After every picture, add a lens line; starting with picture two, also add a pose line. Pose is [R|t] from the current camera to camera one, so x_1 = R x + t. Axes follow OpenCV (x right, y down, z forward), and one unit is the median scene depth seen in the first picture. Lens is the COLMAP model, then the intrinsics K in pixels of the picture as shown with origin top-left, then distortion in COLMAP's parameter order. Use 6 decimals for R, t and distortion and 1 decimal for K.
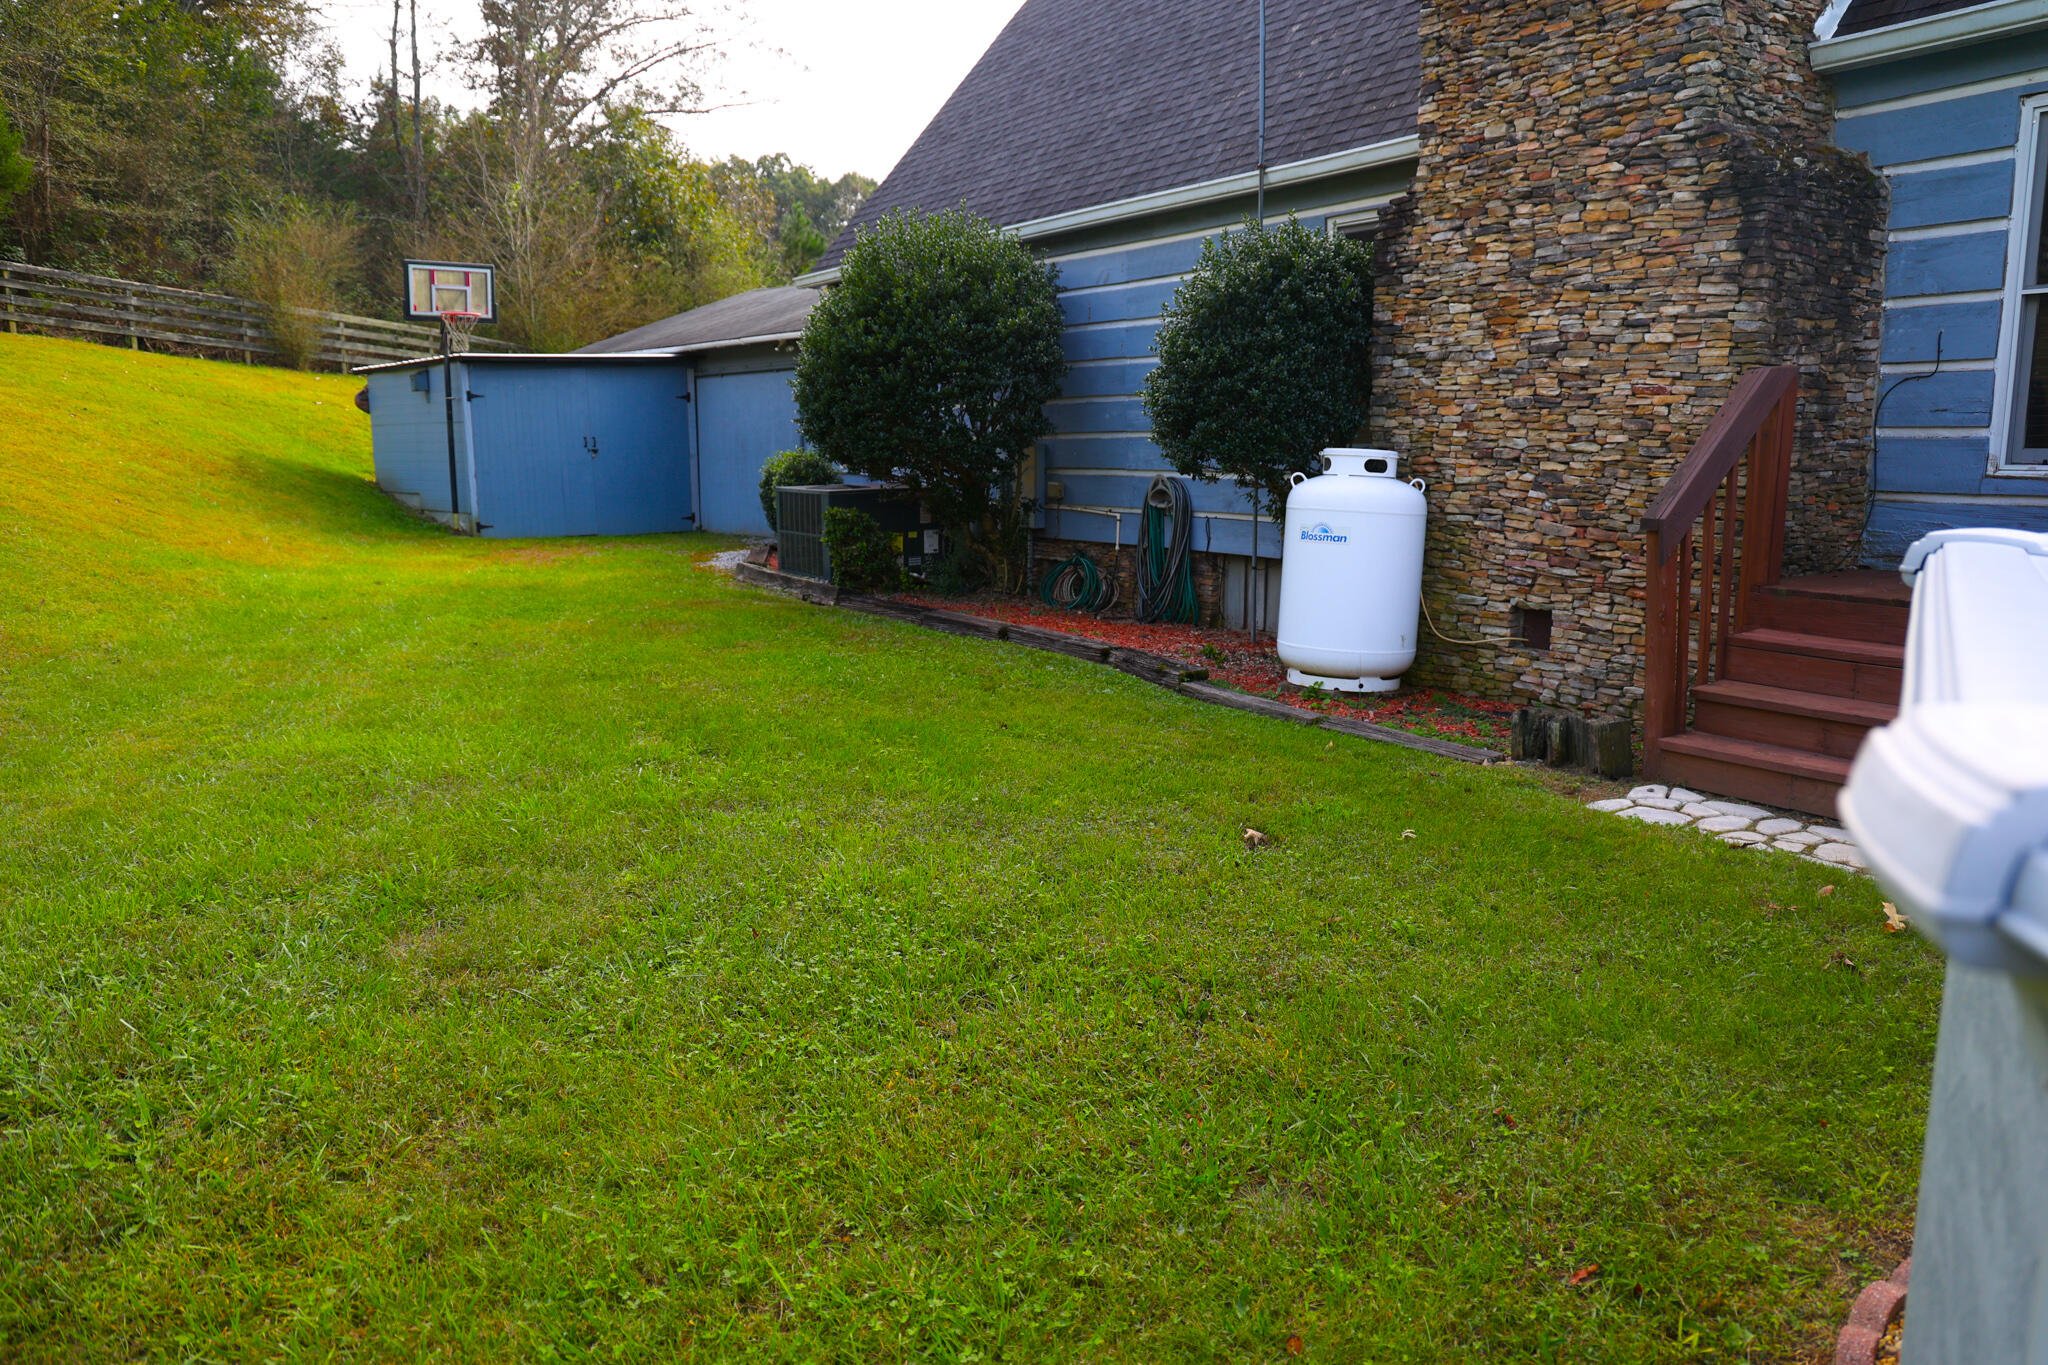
lens RADIAL K [[1402.3, 0, 1035.9], [0, 1402.3, 680.9], [0, 0, 1]] dist [-0.086463, 0.061676]
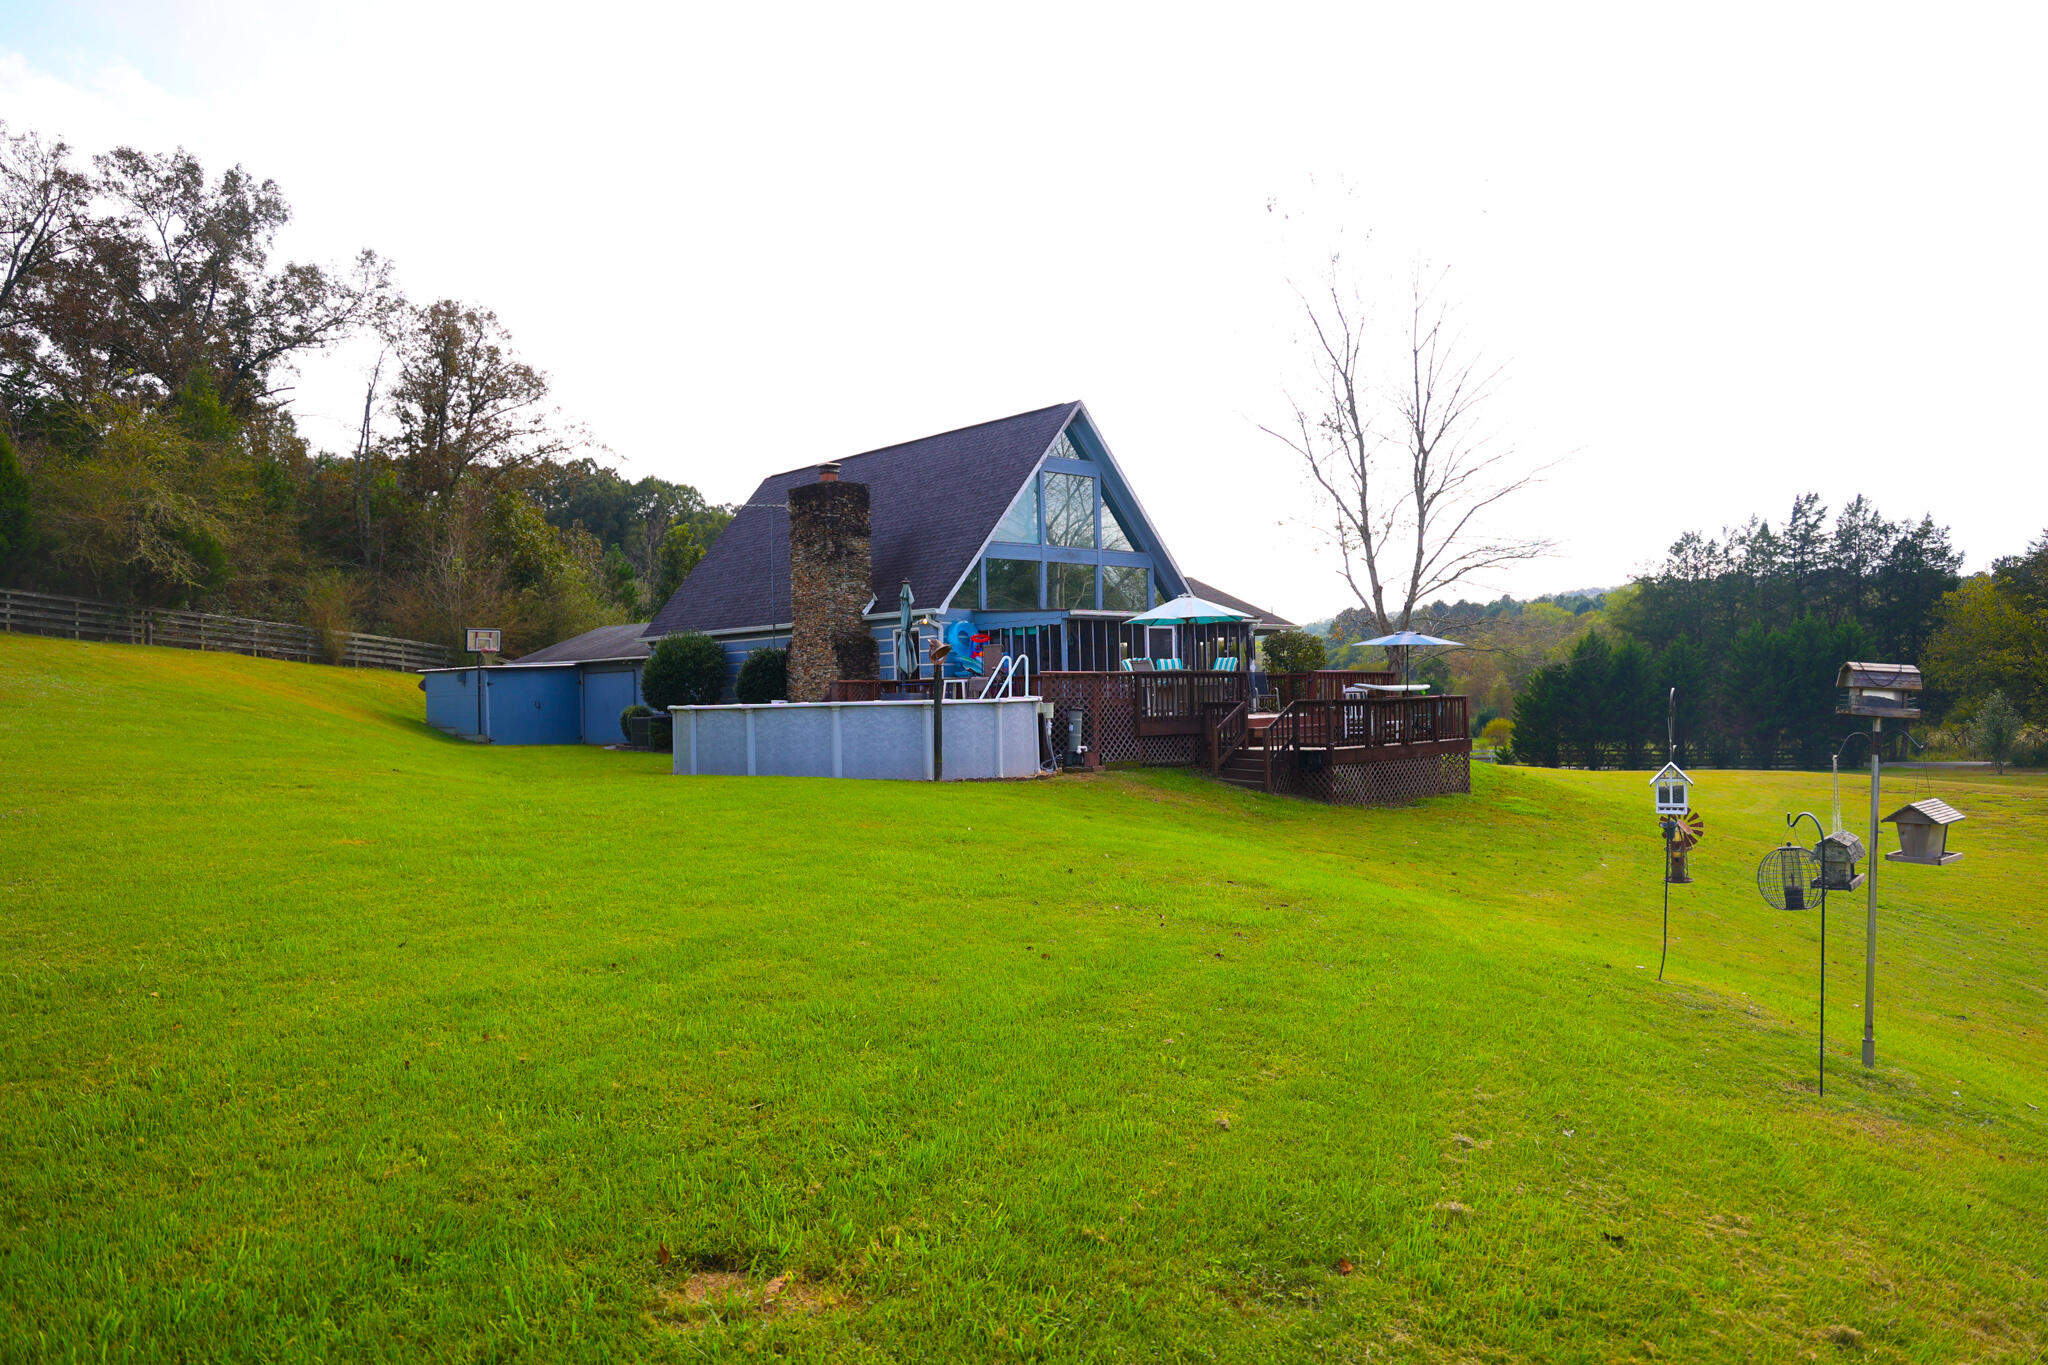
lens RADIAL K [[1402.3, 0, 1035.9], [0, 1402.3, 680.9], [0, 0, 1]] dist [-0.086463, 0.061676]
pose [[0.989640, -0.015163, 0.142770, 0.390538], [0.041104, 0.982707, -0.180549, 0.575461], [-0.137563, 0.184546, 0.973149, -3.254883]]
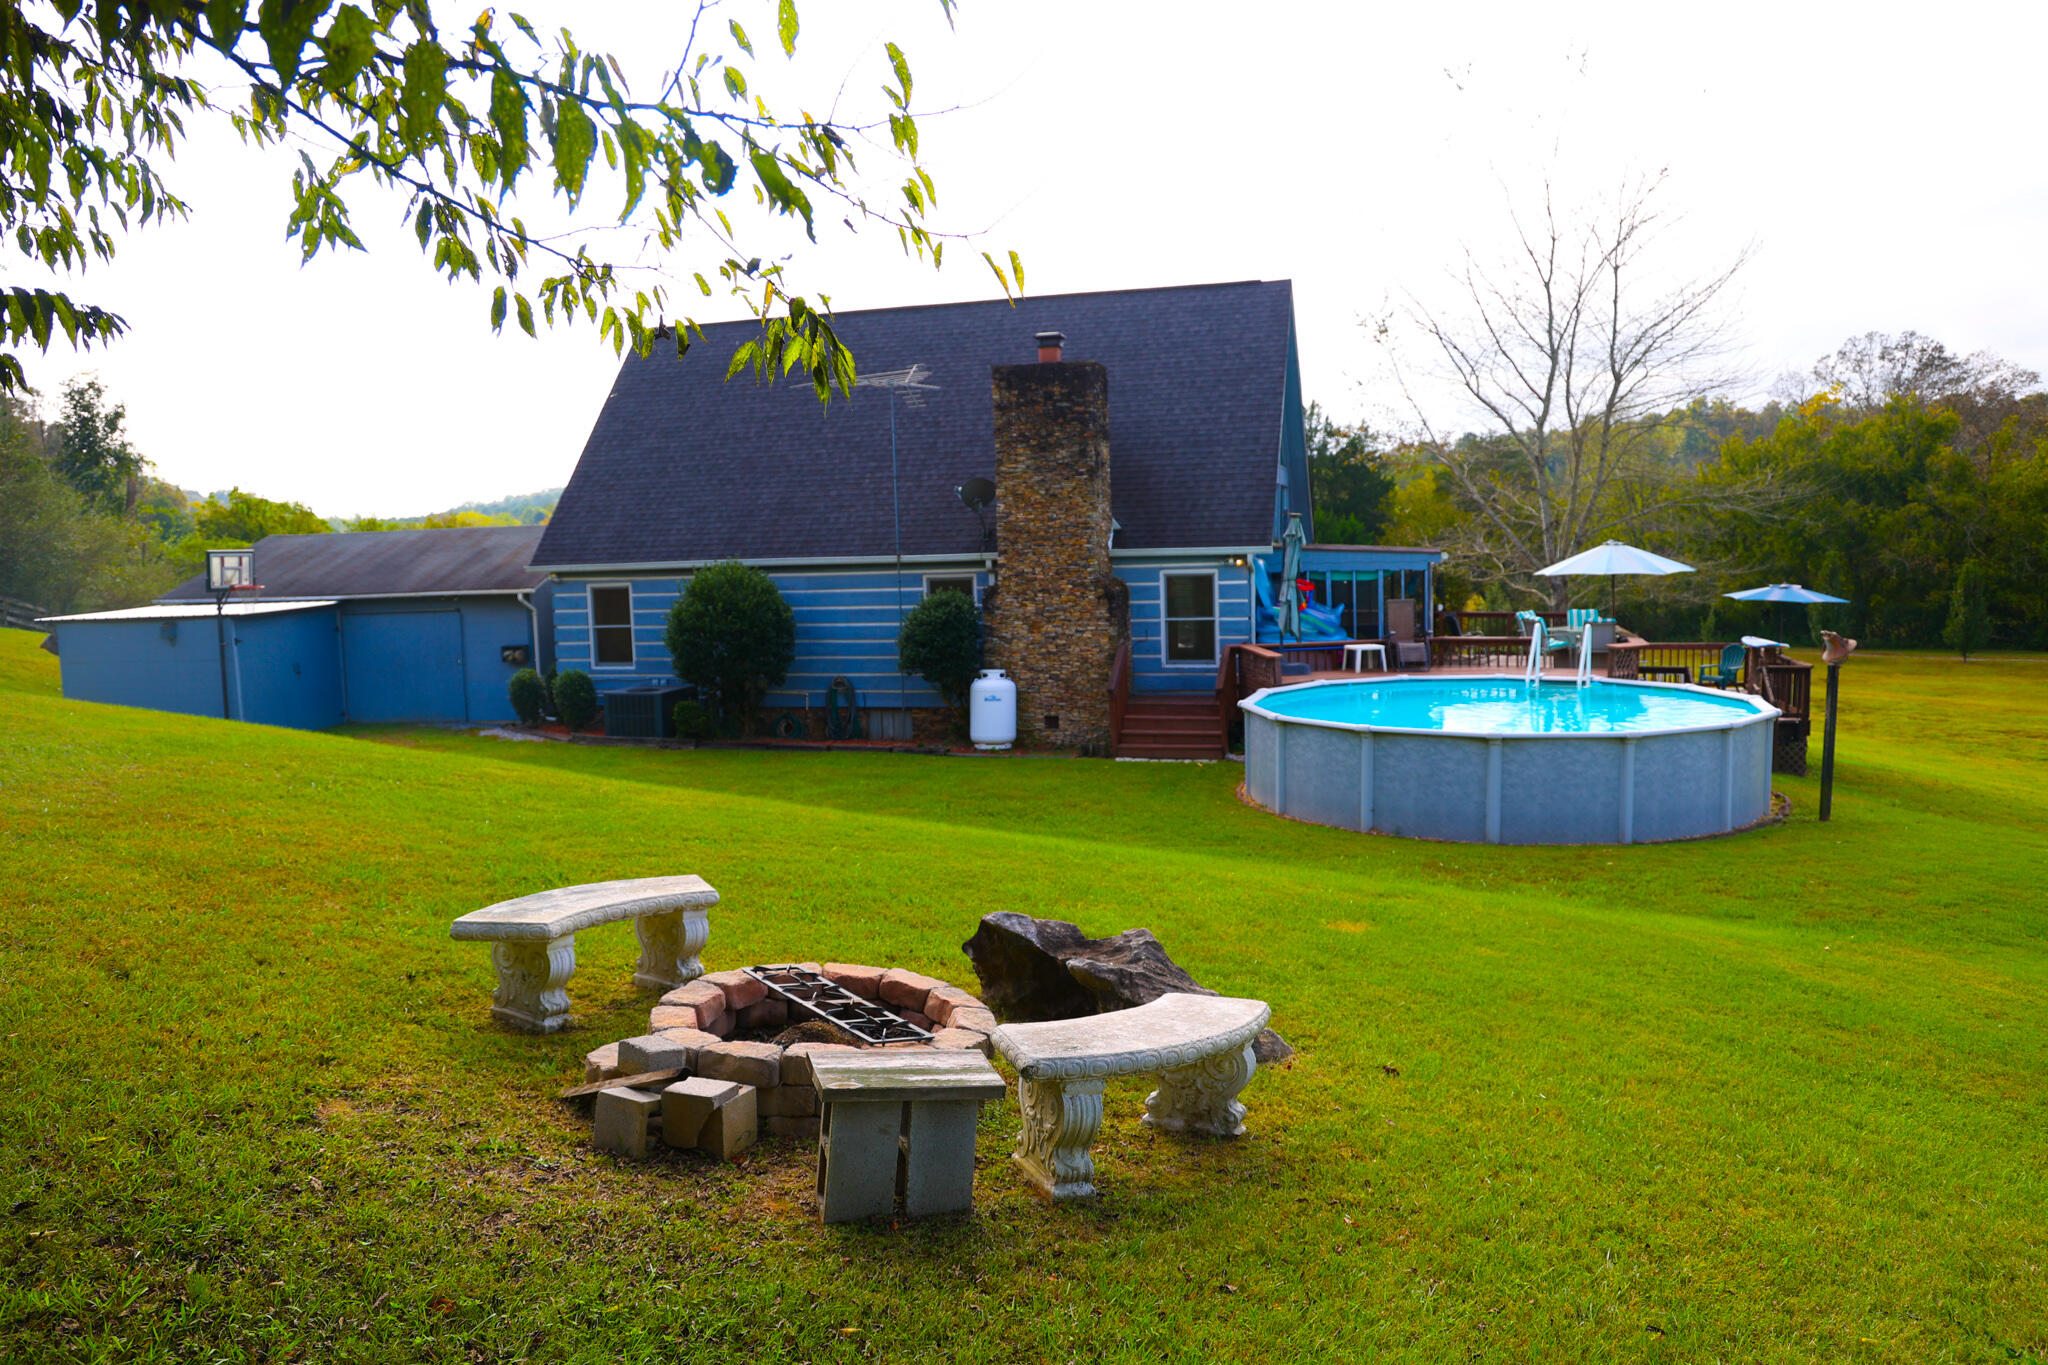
lens RADIAL K [[1402.3, 0, 1035.9], [0, 1402.3, 680.9], [0, 0, 1]] dist [-0.086463, 0.061676]
pose [[0.764260, -0.077352, 0.640252, -1.609985], [0.131378, 0.990636, -0.037141, -0.015892], [-0.631384, 0.112500, 0.767266, -1.363523]]
